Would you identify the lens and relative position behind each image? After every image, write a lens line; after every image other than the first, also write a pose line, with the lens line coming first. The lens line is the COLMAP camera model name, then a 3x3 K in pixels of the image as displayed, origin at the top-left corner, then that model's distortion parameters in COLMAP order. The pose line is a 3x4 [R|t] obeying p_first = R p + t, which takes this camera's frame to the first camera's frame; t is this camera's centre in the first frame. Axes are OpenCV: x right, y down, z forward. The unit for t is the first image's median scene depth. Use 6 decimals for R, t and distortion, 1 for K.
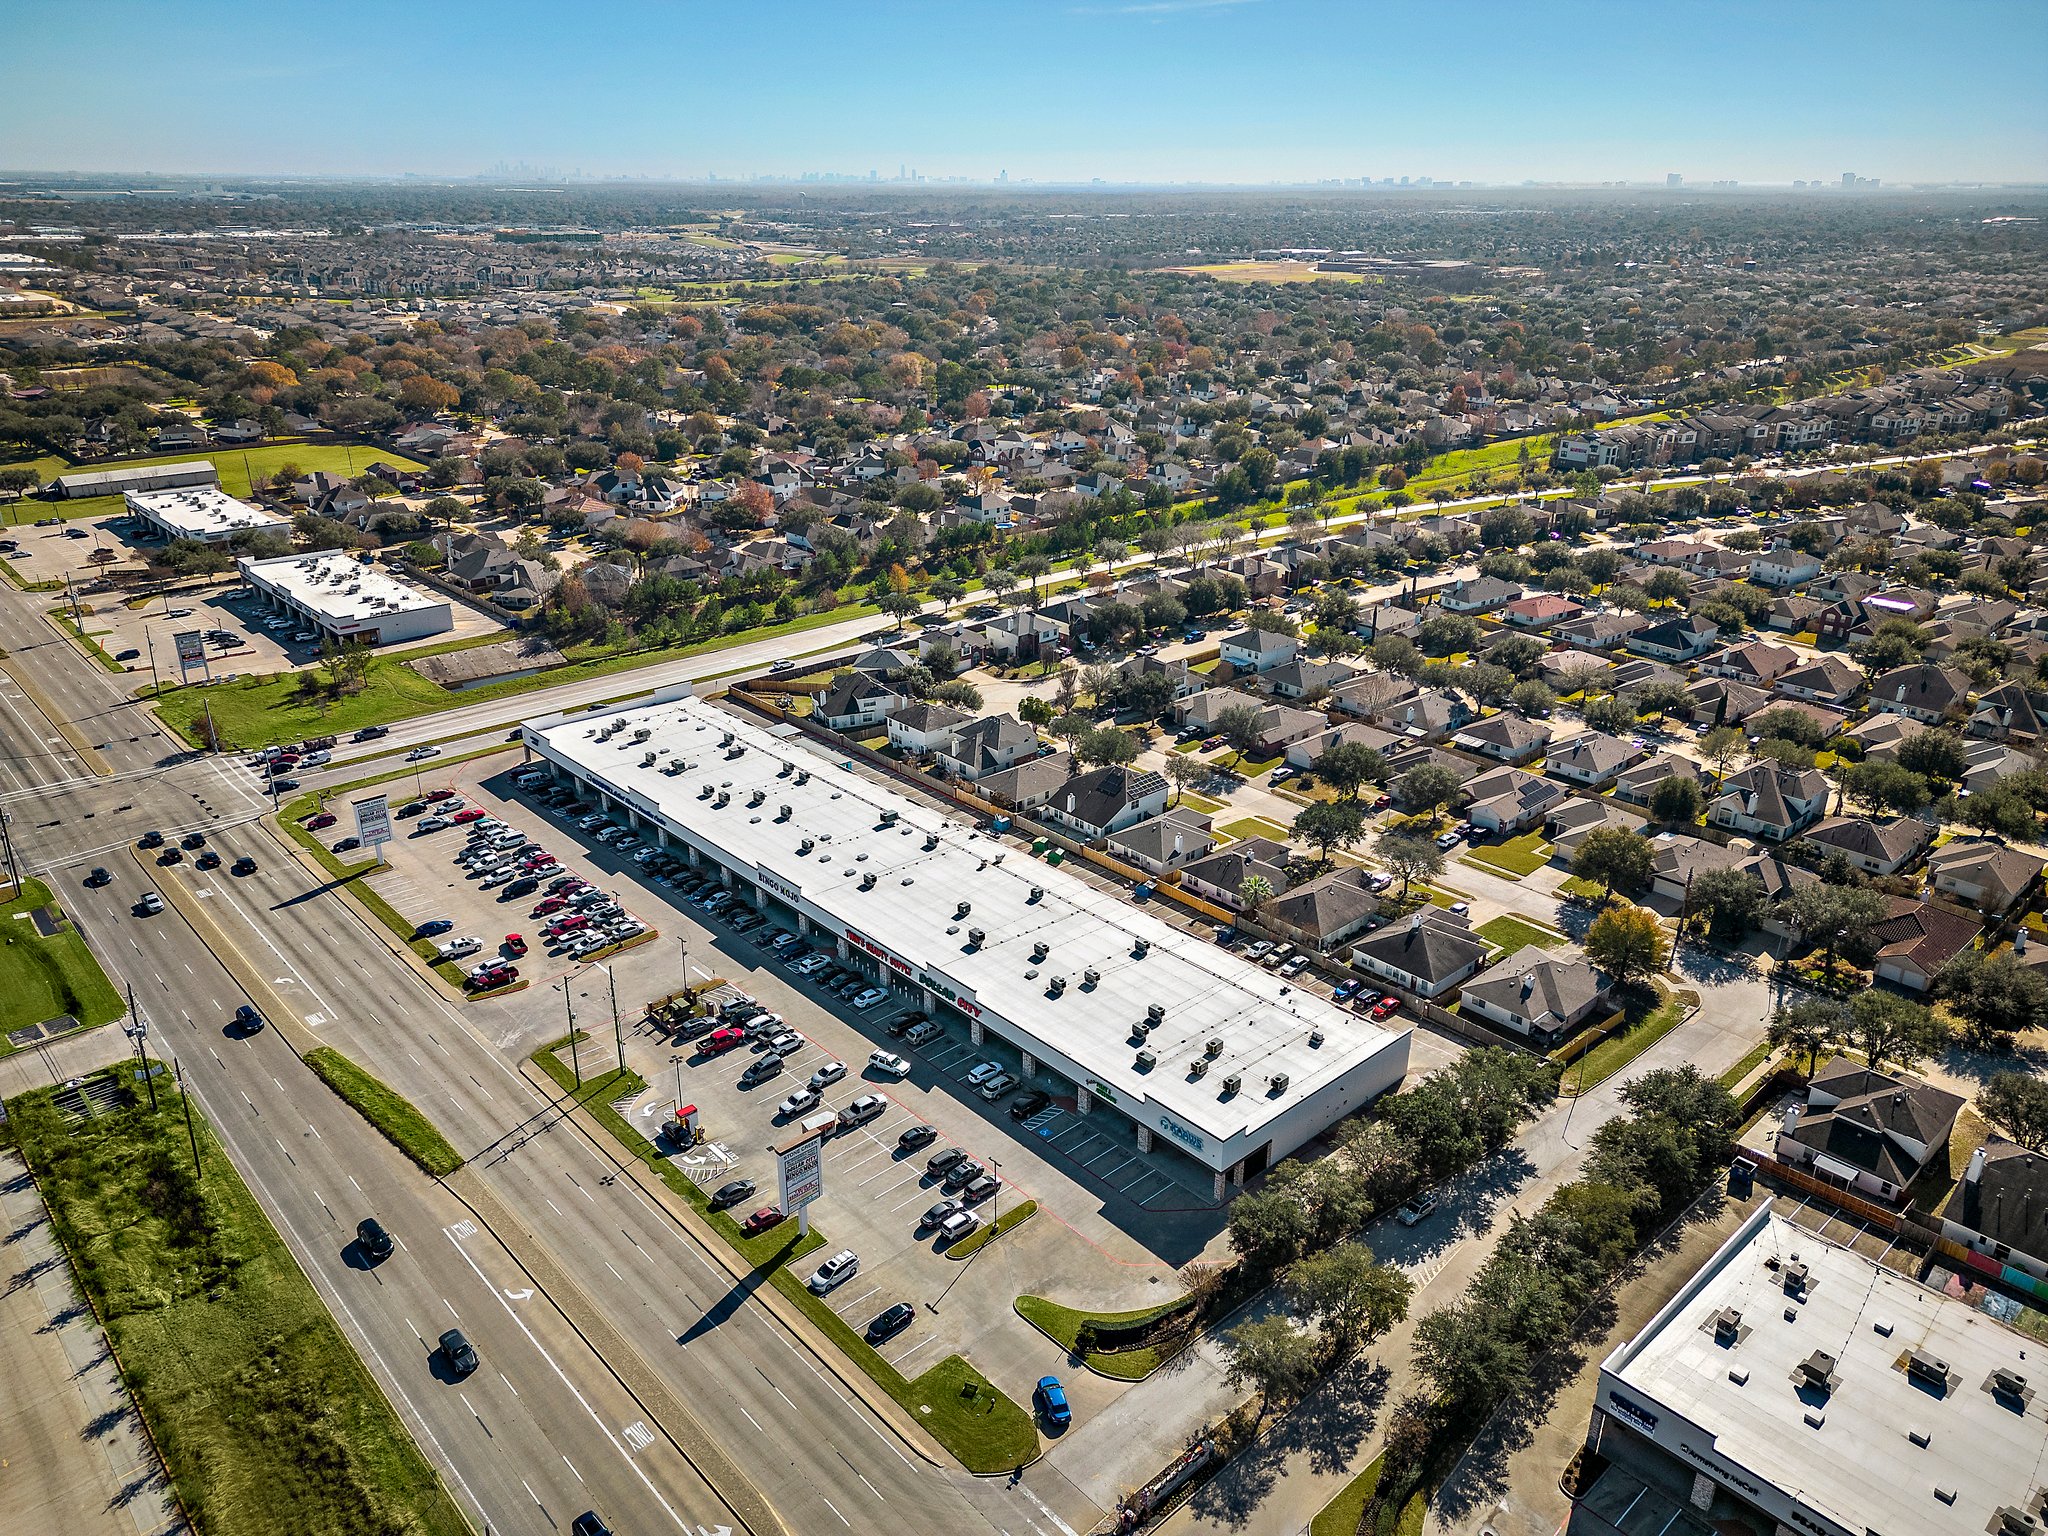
lens RADIAL K [[1443.1, 0, 1016.5], [0, 1443.1, 759.7], [0, 0, 1]] dist [0.073847, -0.066575]
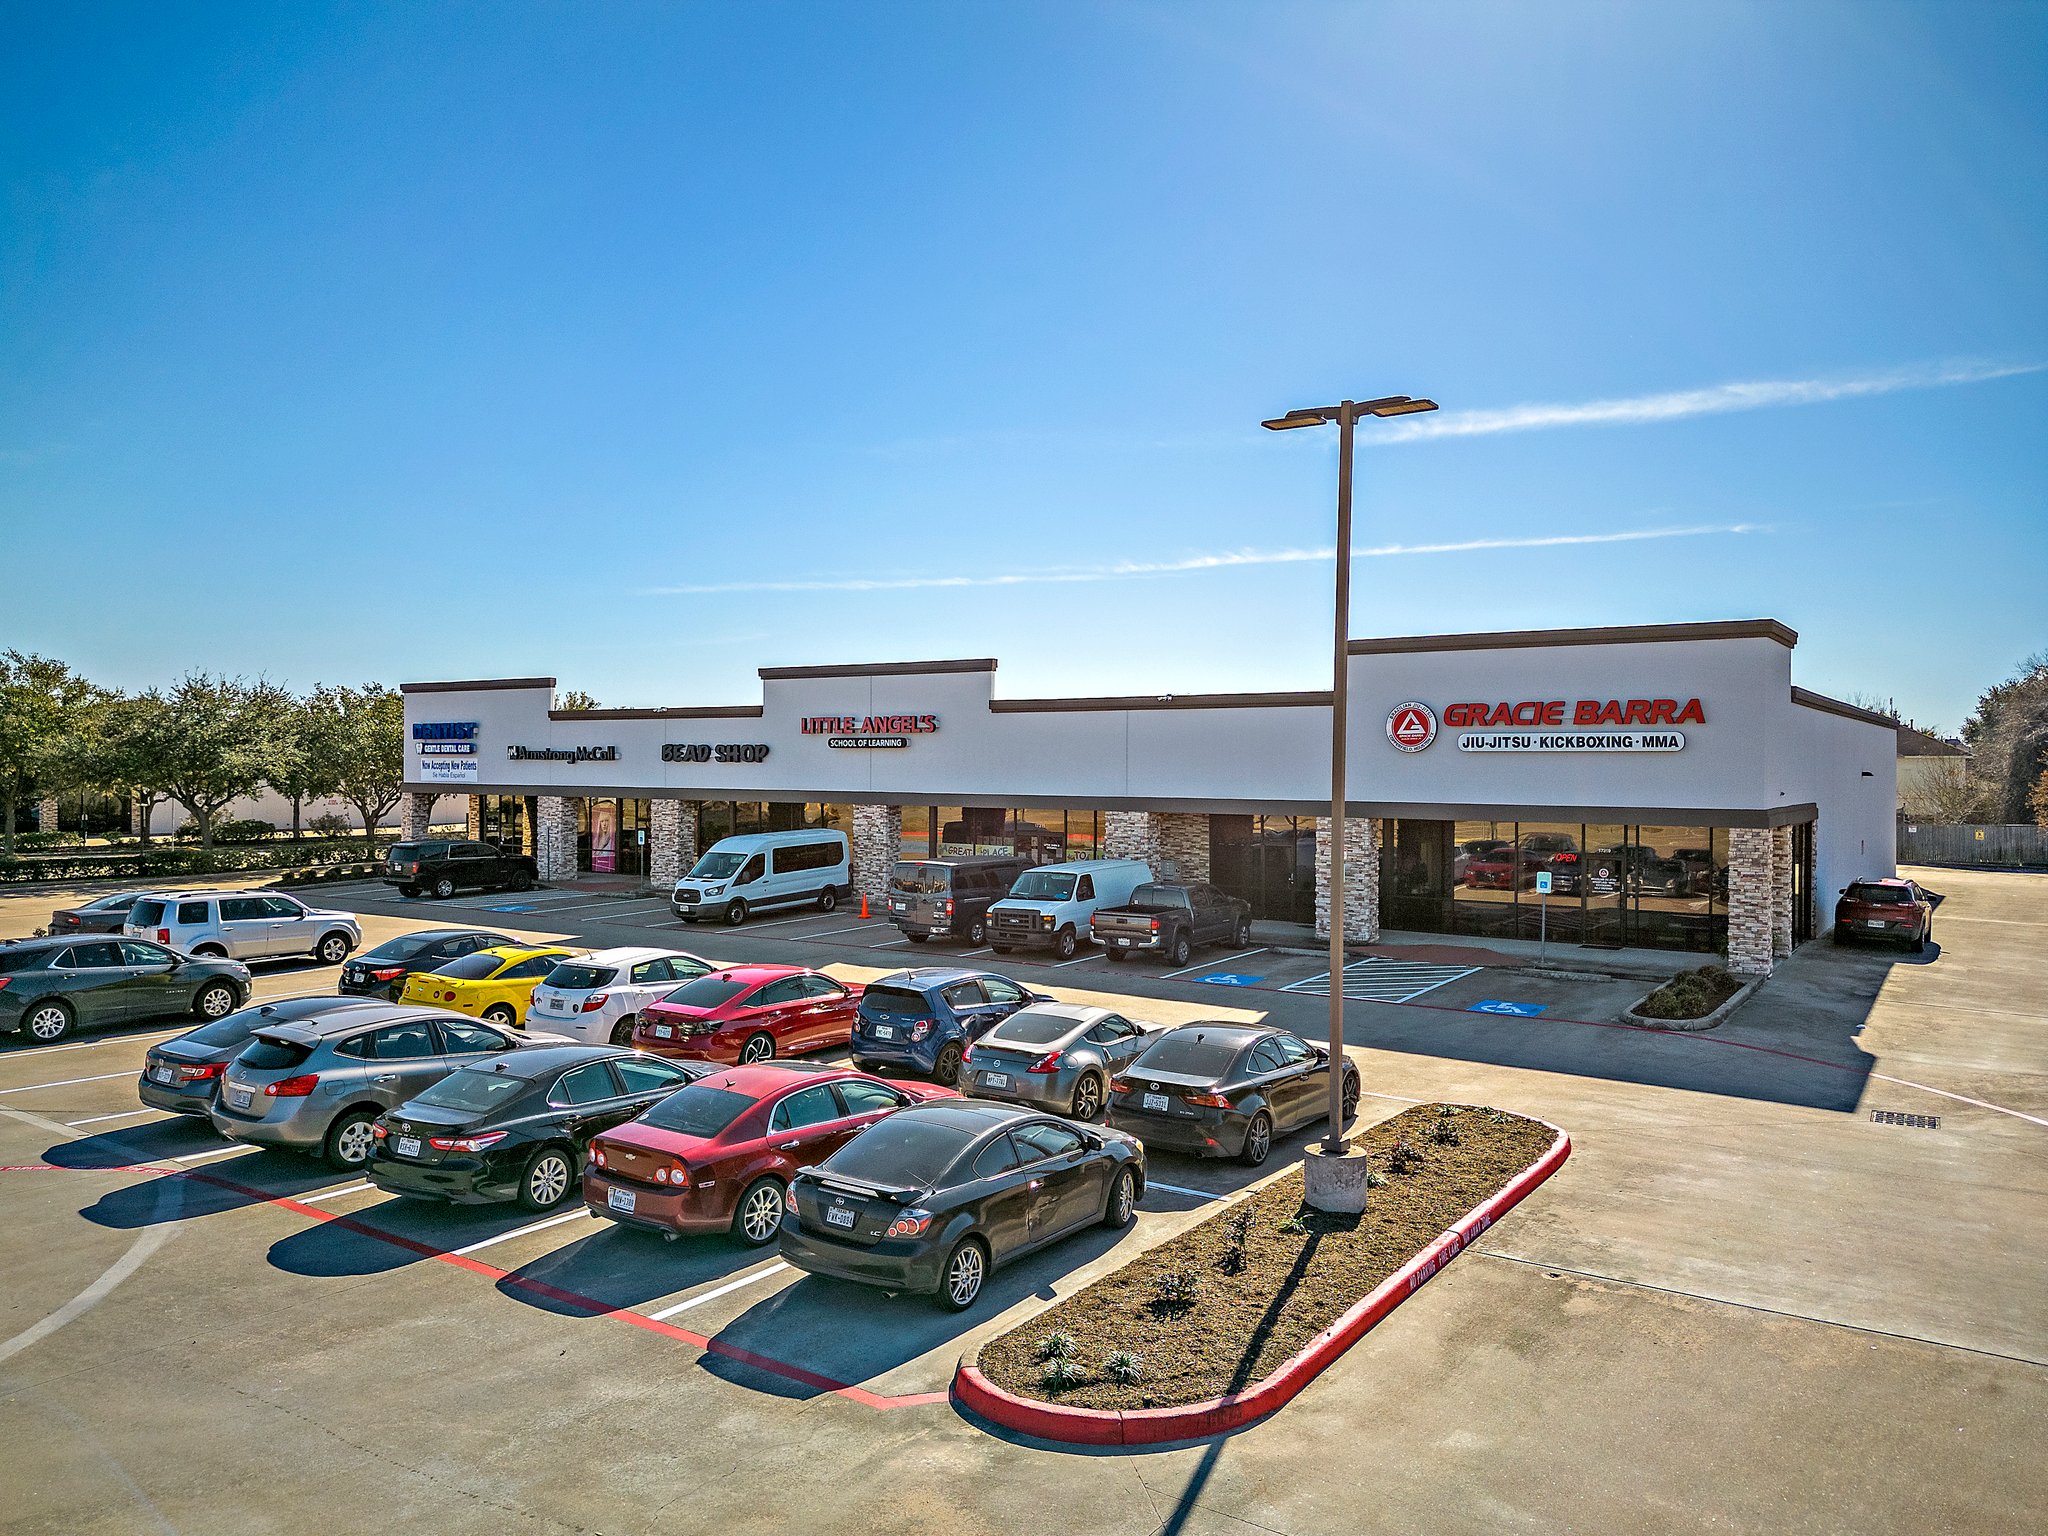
lens RADIAL K [[1443.1, 0, 1027.2], [0, 1443.1, 776.0], [0, 0, 1]] dist [0.073847, -0.066575]
pose [[0.974416, -0.010602, 0.224502, 0.367099], [0.092162, 0.929891, -0.356102, 0.472651], [-0.204987, 0.367682, 0.907078, 0.390512]]
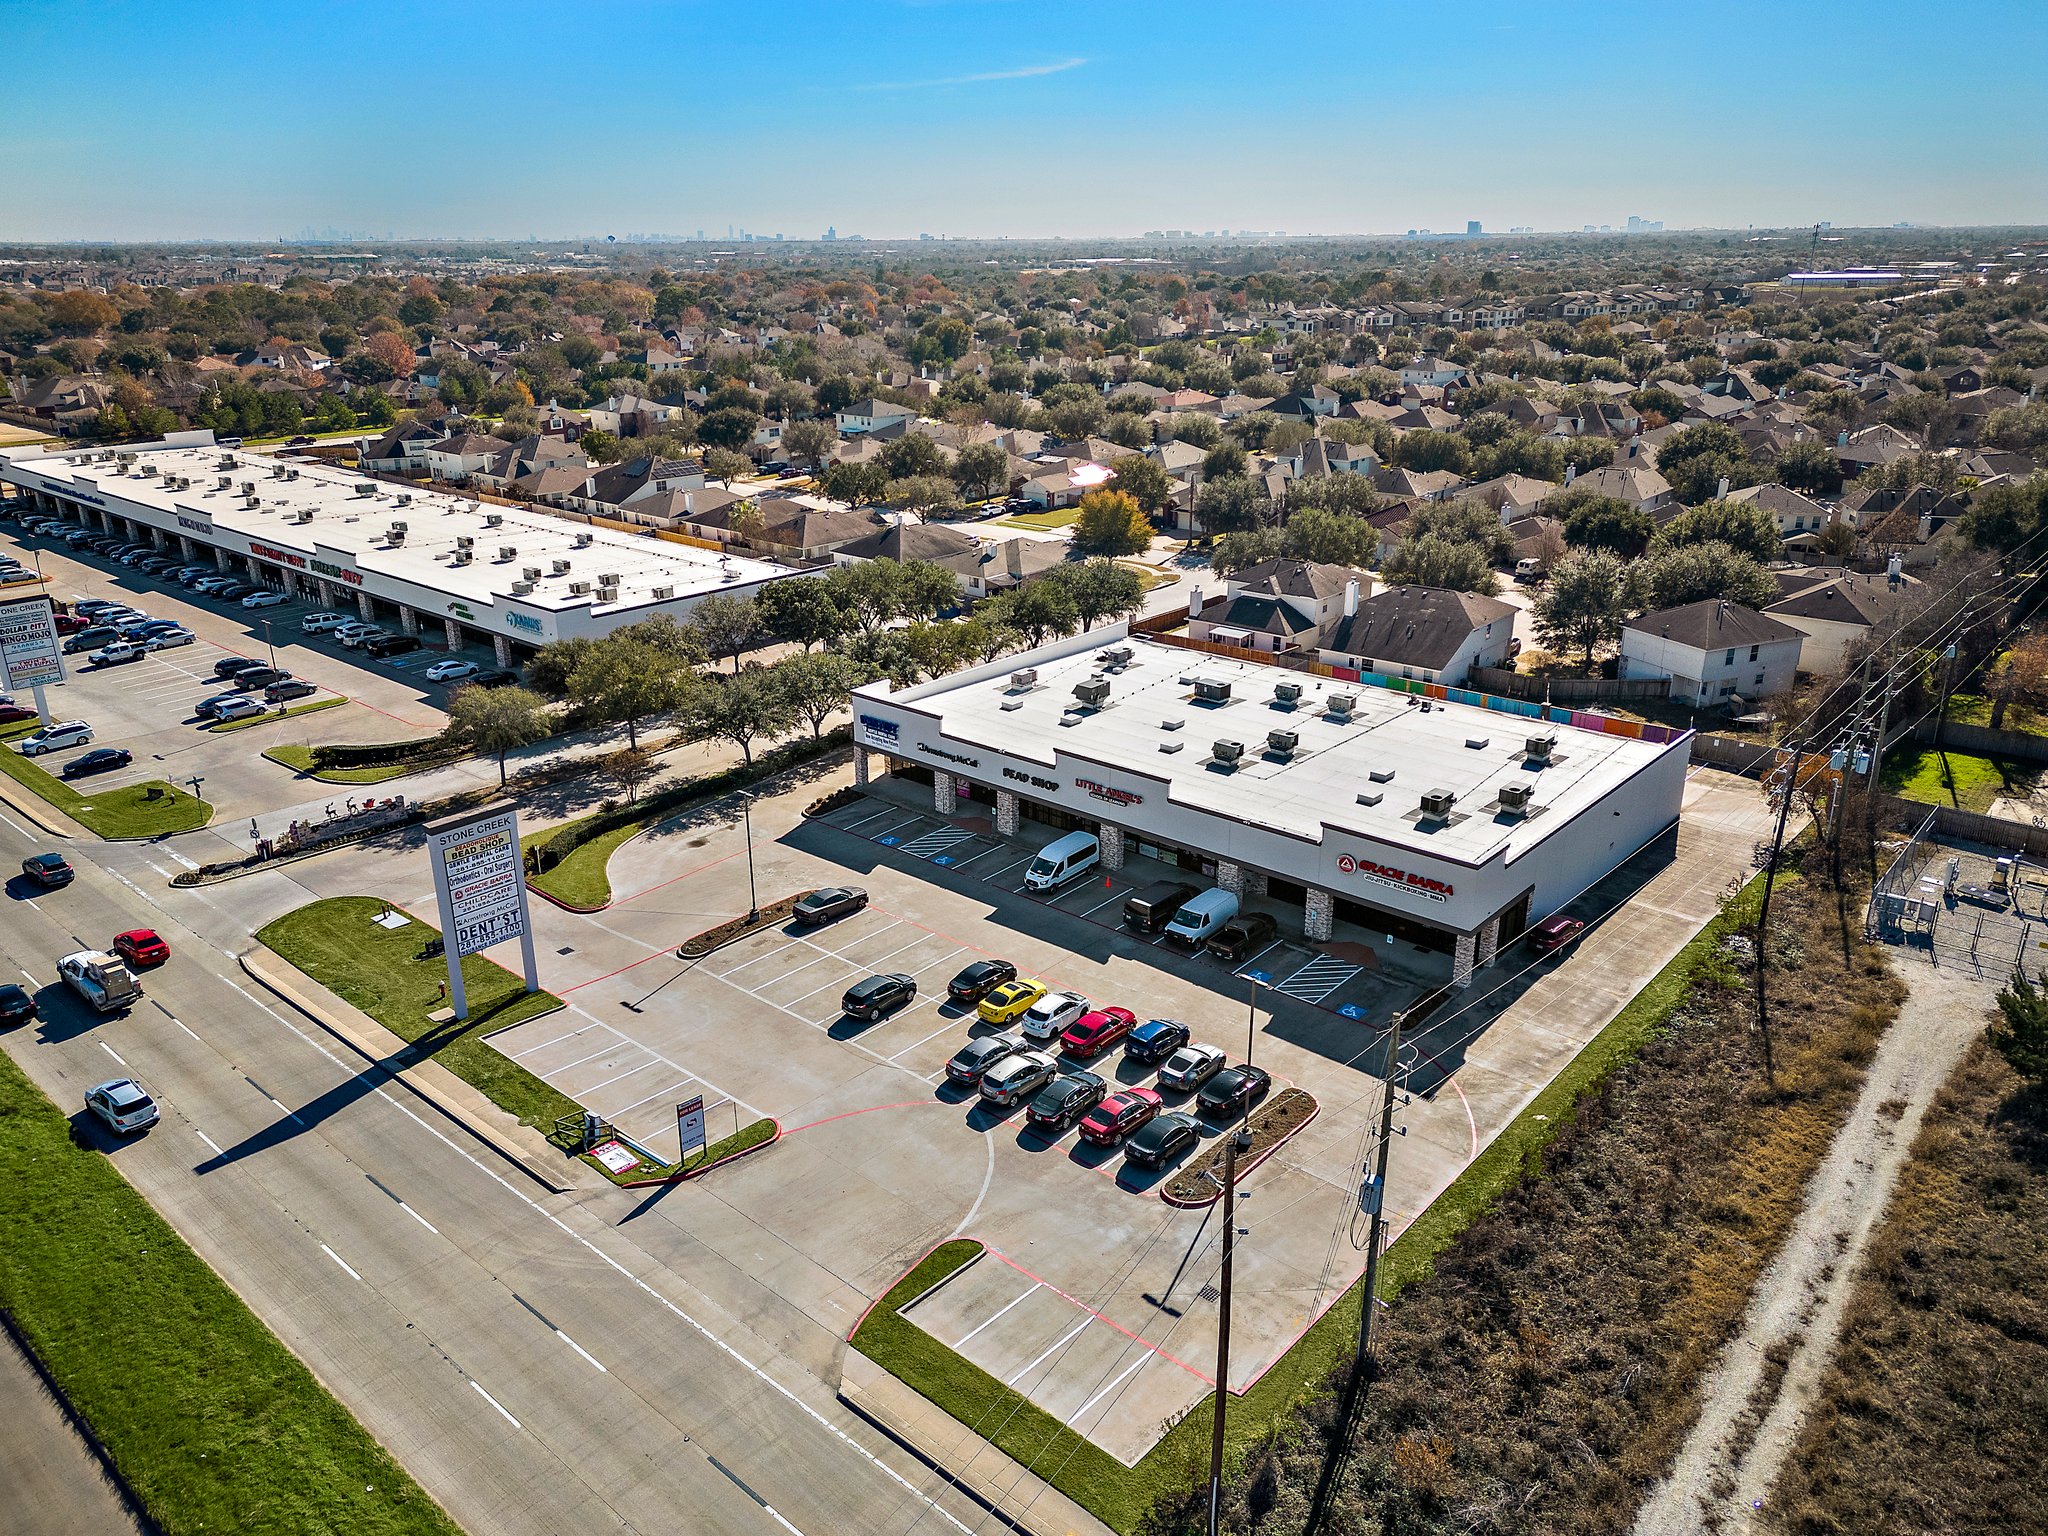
lens RADIAL K [[1443.1, 0, 1018.5], [0, 1443.1, 777.0], [0, 0, 1]] dist [0.073847, -0.066575]
pose [[0.994135, -0.054061, 0.093665, 0.309438], [0.056587, 0.998096, -0.024528, 0.368690], [-0.092161, 0.029684, 0.995302, 0.069950]]
